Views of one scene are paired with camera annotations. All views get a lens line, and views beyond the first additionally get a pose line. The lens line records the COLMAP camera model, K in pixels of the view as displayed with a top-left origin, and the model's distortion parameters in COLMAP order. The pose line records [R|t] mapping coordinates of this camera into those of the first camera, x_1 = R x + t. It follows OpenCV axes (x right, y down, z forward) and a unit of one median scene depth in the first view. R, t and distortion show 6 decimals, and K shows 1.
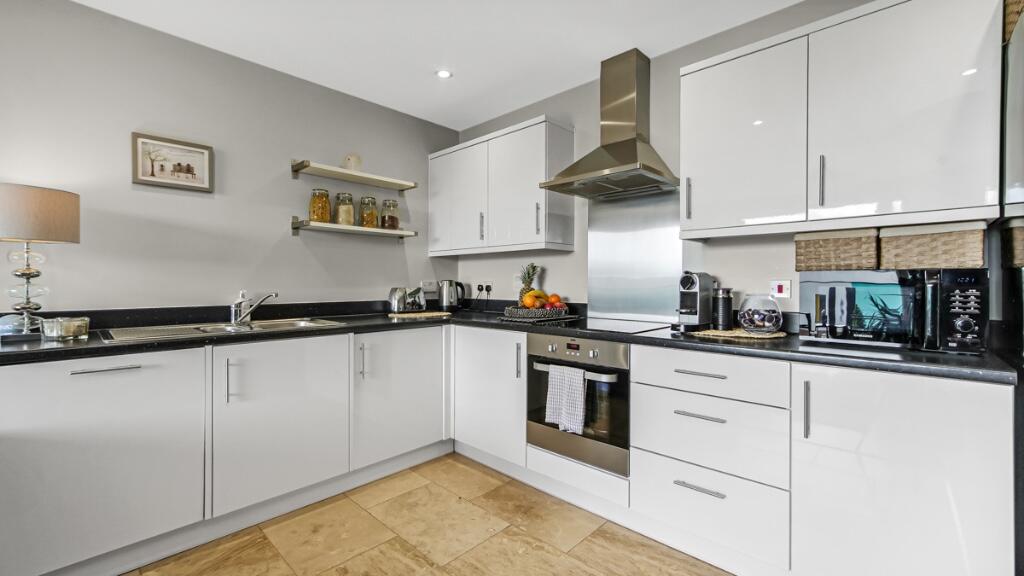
lens RADIAL K [[421.1, 0, 513.6], [0, 421.1, 281.8], [0, 0, 1]] dist [0.001041, -0.000349]
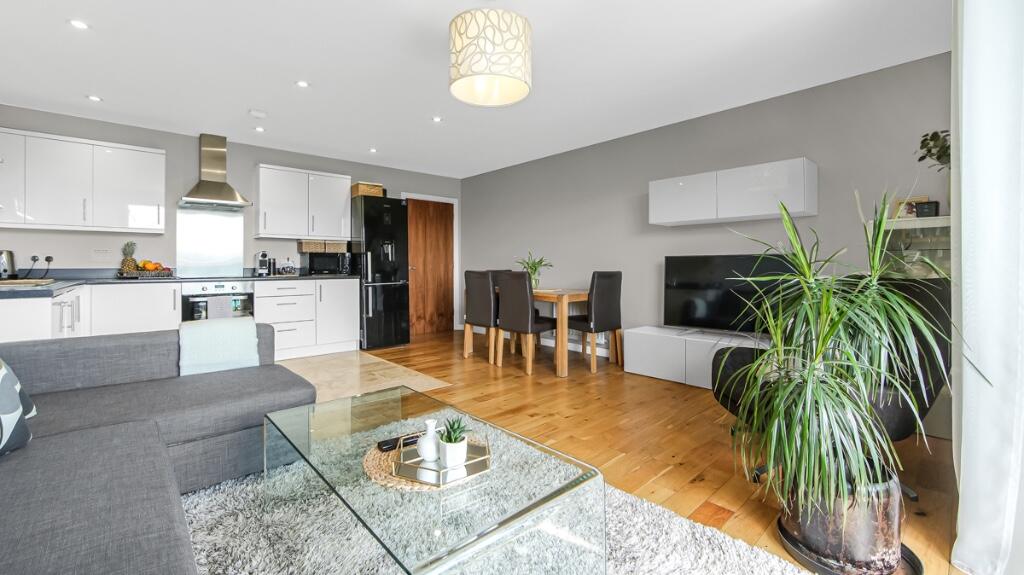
lens RADIAL K [[421.1, 0, 516.6], [0, 421.1, 261.8], [0, 0, 1]] dist [0.001041, -0.000349]
pose [[0.075250, 0.004750, 0.997153, -1.839777], [-0.000934, 0.999989, -0.004693, 0.045137], [-0.997164, -0.000578, 0.075254, -0.600149]]
